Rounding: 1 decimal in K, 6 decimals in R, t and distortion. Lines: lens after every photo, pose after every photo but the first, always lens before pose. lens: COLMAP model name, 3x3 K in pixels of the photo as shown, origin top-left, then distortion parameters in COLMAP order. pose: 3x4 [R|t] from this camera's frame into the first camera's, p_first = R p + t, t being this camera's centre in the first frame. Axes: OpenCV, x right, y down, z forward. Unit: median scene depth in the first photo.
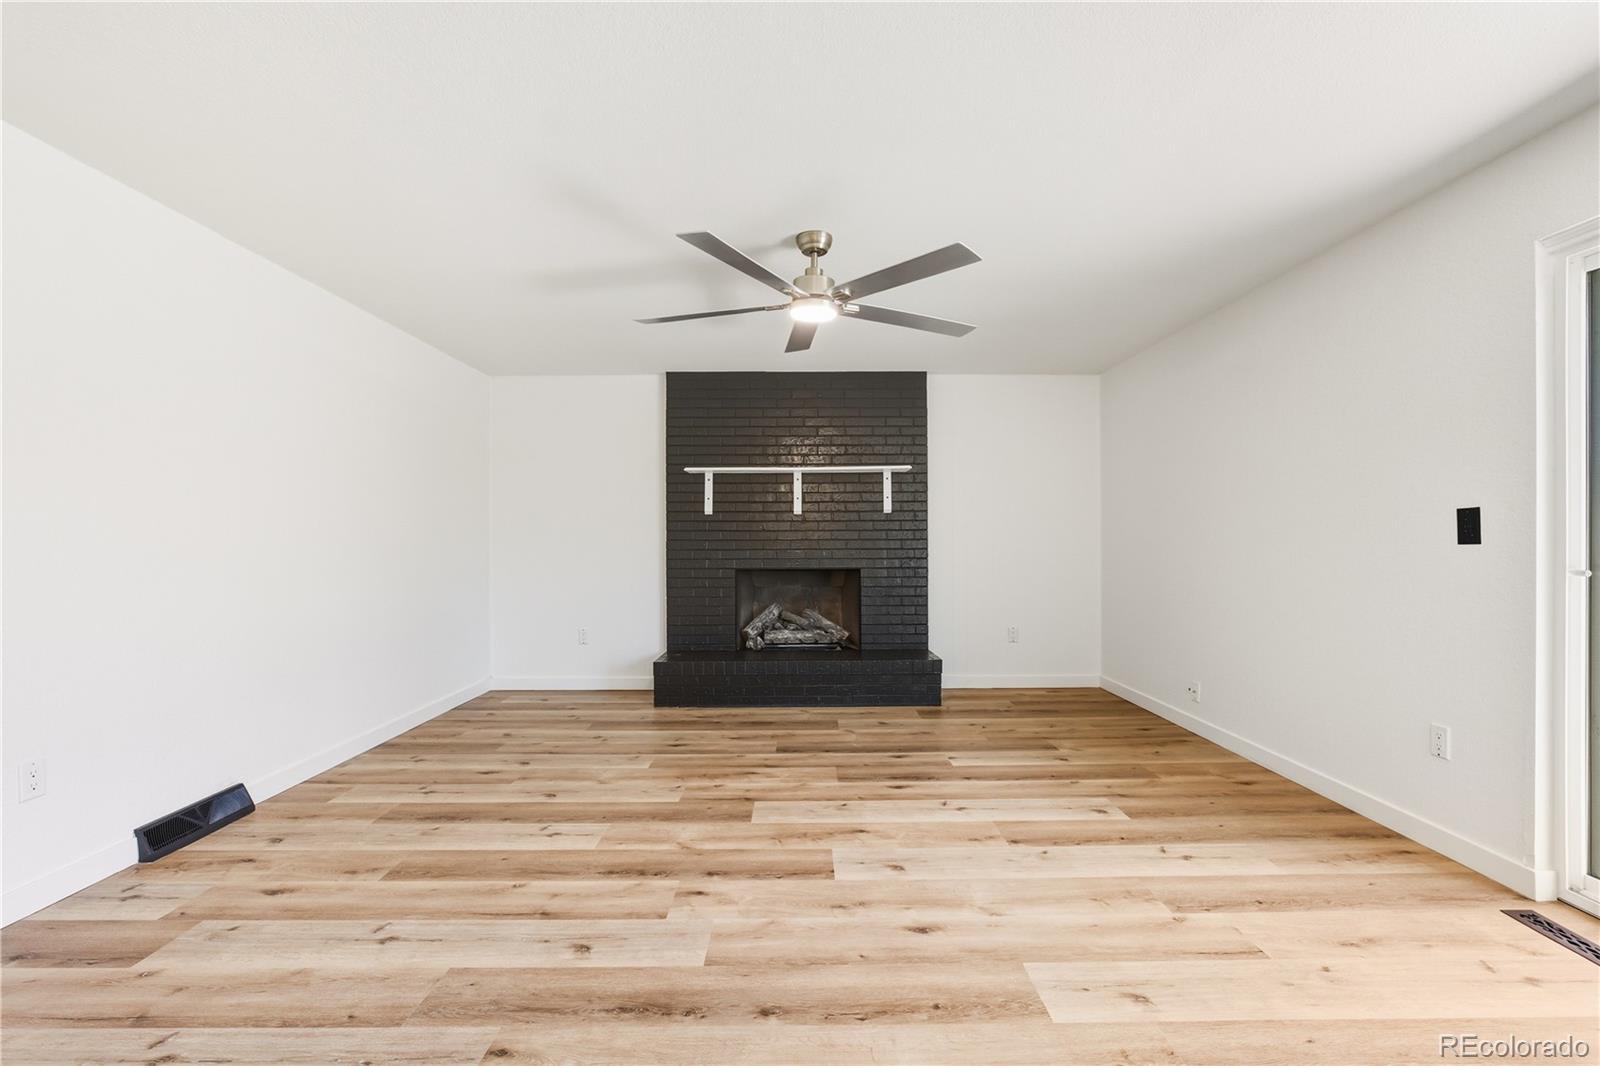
lens RADIAL K [[681.7, 0, 812.5], [0, 681.7, 542.2], [0, 0, 1]] dist [-0.005353, 0.000064]
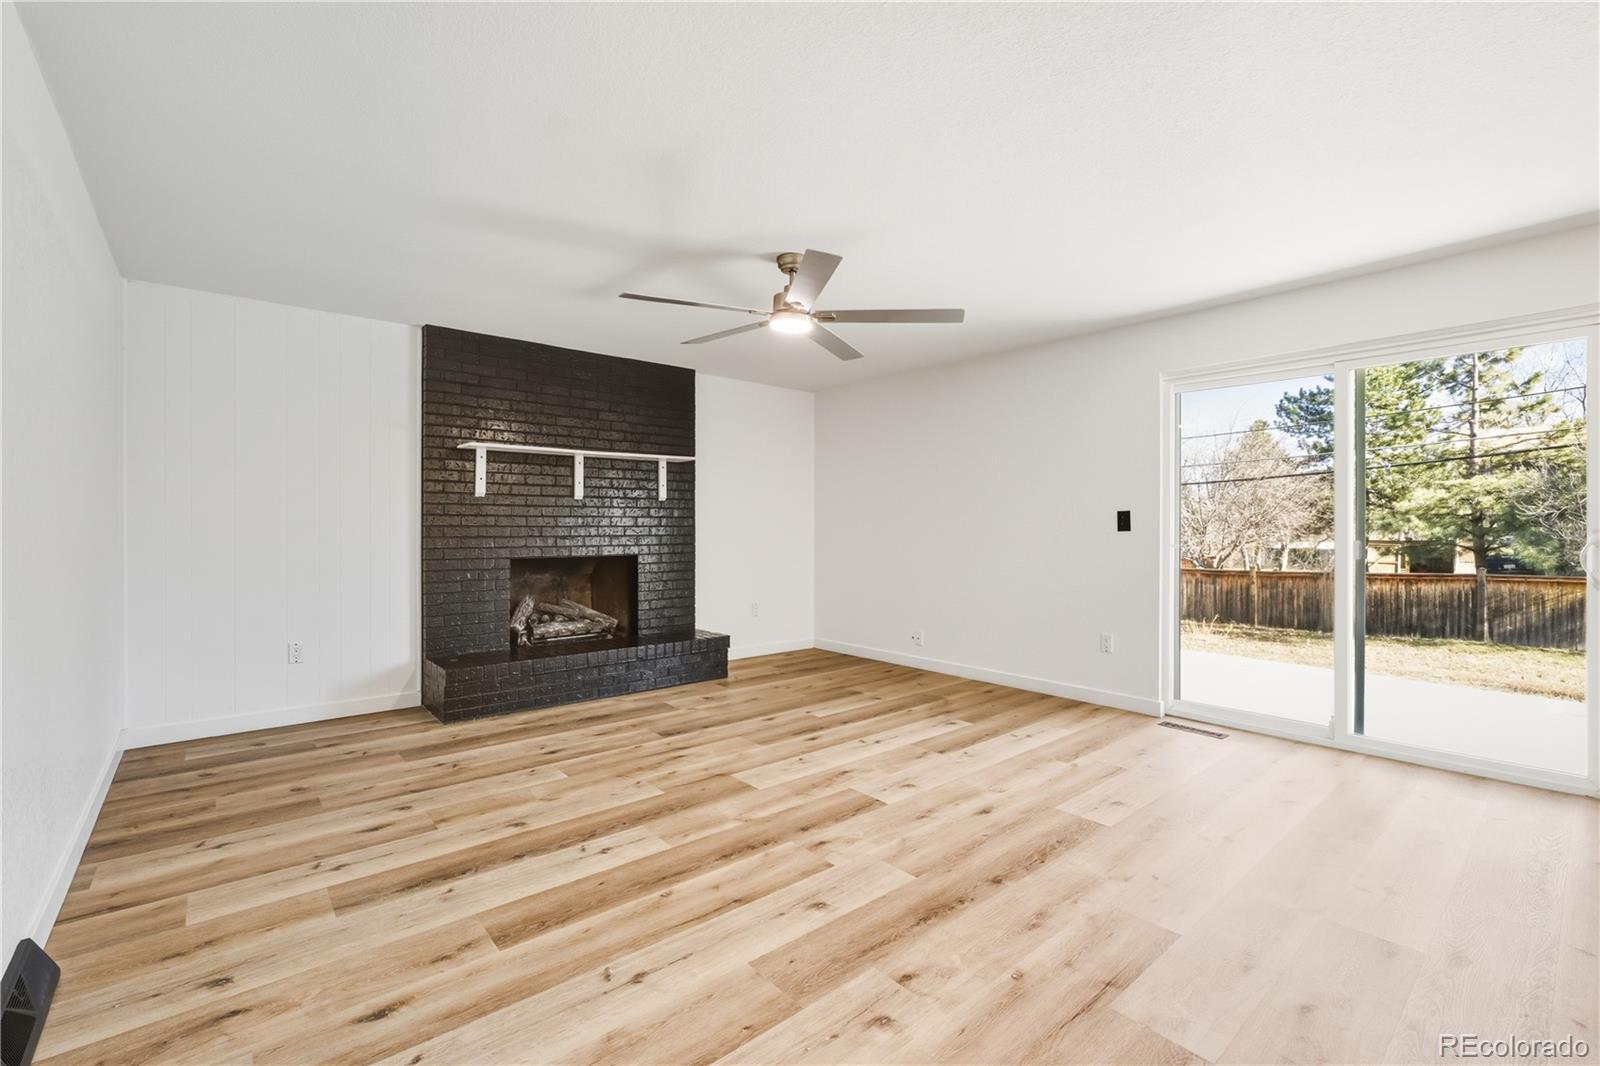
lens RADIAL K [[680.3, 0, 800.0], [0, 680.3, 533.0], [0, 0, 1]] dist [-0.000909, 0.000219]
pose [[0.771943, -0.001204, 0.635691, -0.621173], [-0.004465, 0.999963, 0.007316, -0.003754], [-0.635677, -0.008486, 0.771909, 0.108542]]
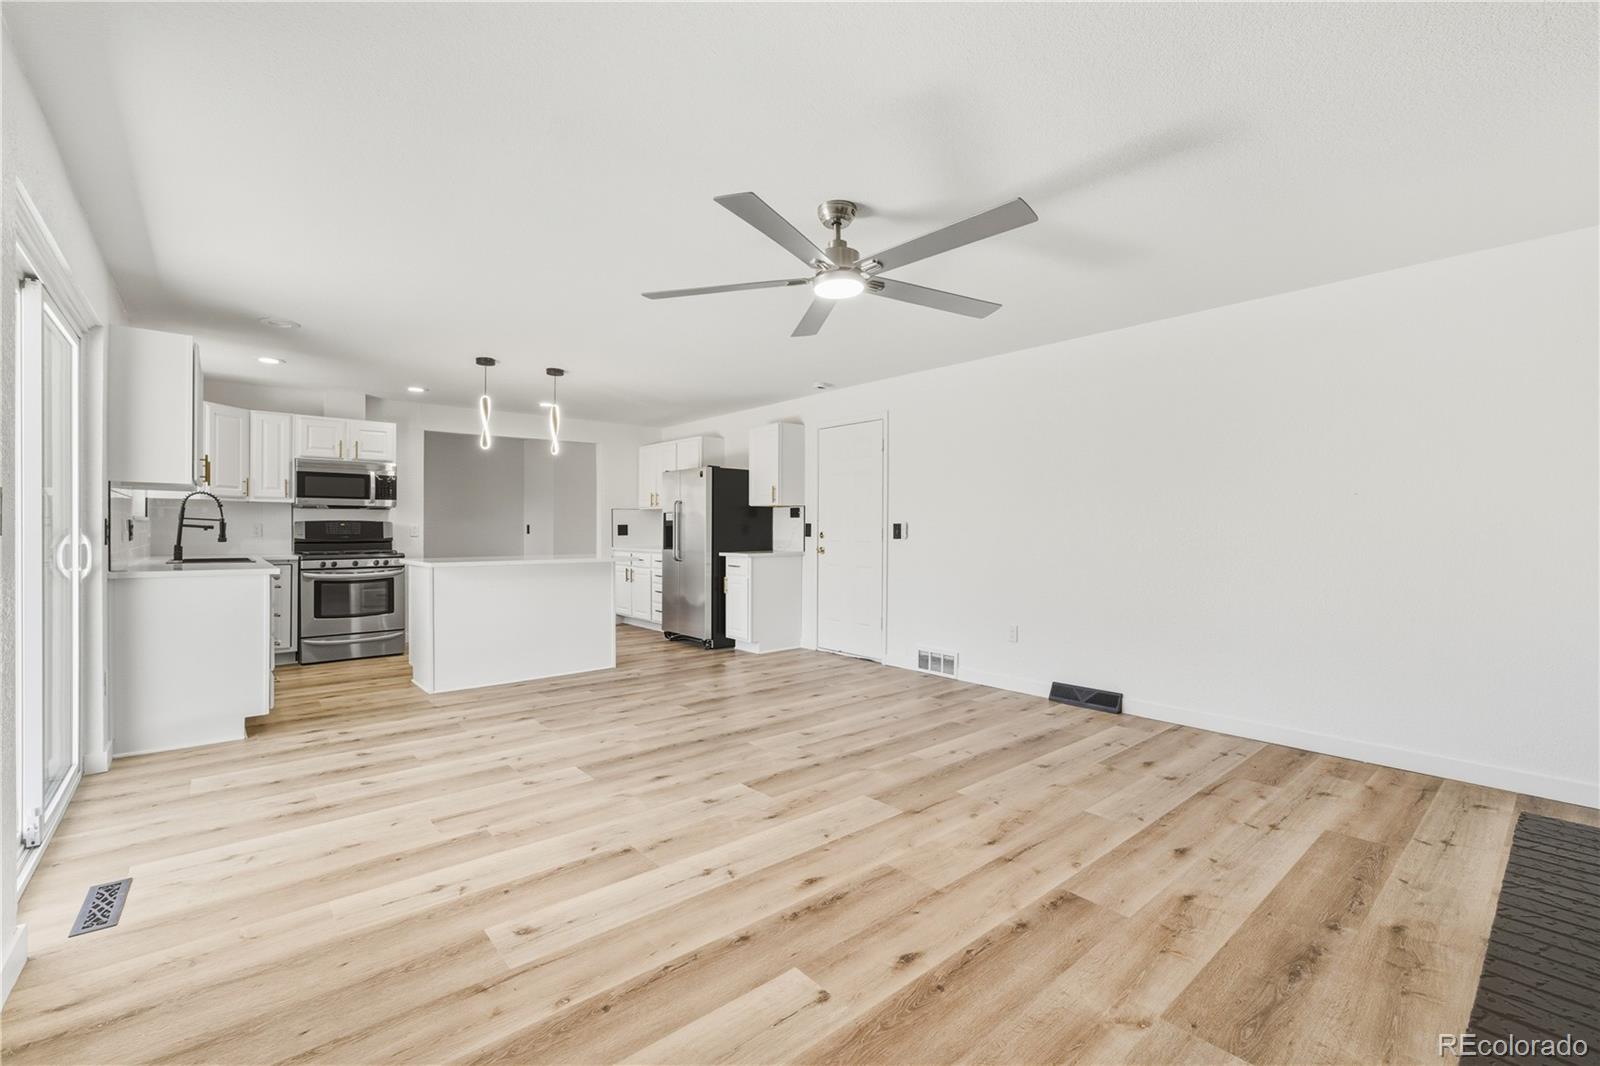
lens RADIAL K [[681.7, 0, 812.5], [0, 681.7, 542.2], [0, 0, 1]] dist [-0.005353, 0.000064]
pose [[-0.756605, 0.012733, -0.653748, 0.568228], [-0.000589, 0.999797, 0.020154, -0.006378], [0.653871, 0.015633, -0.756444, 1.493011]]
